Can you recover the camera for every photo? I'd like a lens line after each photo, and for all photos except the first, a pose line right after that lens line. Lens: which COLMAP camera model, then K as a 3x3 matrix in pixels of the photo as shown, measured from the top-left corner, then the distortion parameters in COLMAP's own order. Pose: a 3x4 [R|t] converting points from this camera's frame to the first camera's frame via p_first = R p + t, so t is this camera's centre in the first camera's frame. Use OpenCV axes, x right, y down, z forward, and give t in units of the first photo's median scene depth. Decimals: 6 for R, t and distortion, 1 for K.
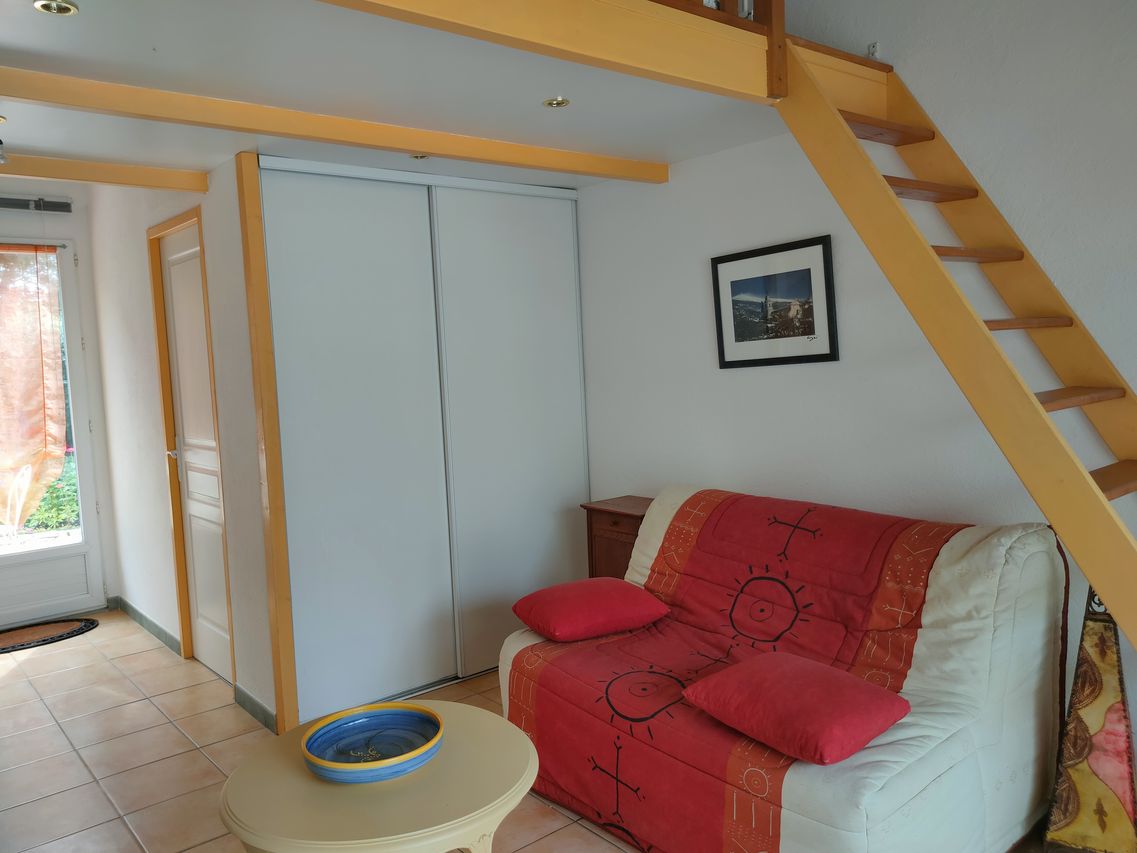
lens RADIAL K [[876.6, 0, 566.7], [0, 876.6, 427.2], [0, 0, 1]] dist [0.022740, 0.002743]
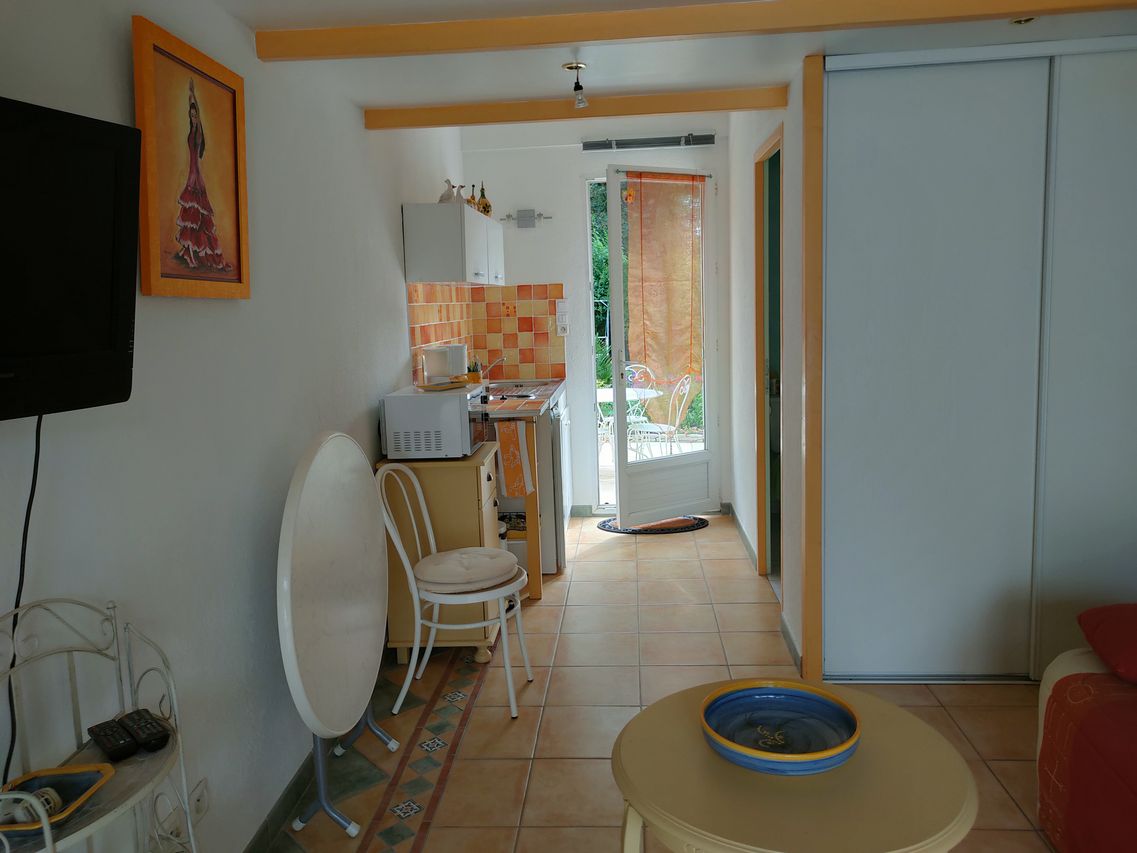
lens RADIAL K [[876.6, 0, 565.3], [0, 876.6, 430.5], [0, 0, 1]] dist [0.022740, 0.002743]
pose [[0.712670, 0.120880, -0.691006, 0.116381], [-0.055872, 0.991693, 0.115856, -0.016041], [0.699271, -0.043959, 0.713504, 0.131527]]
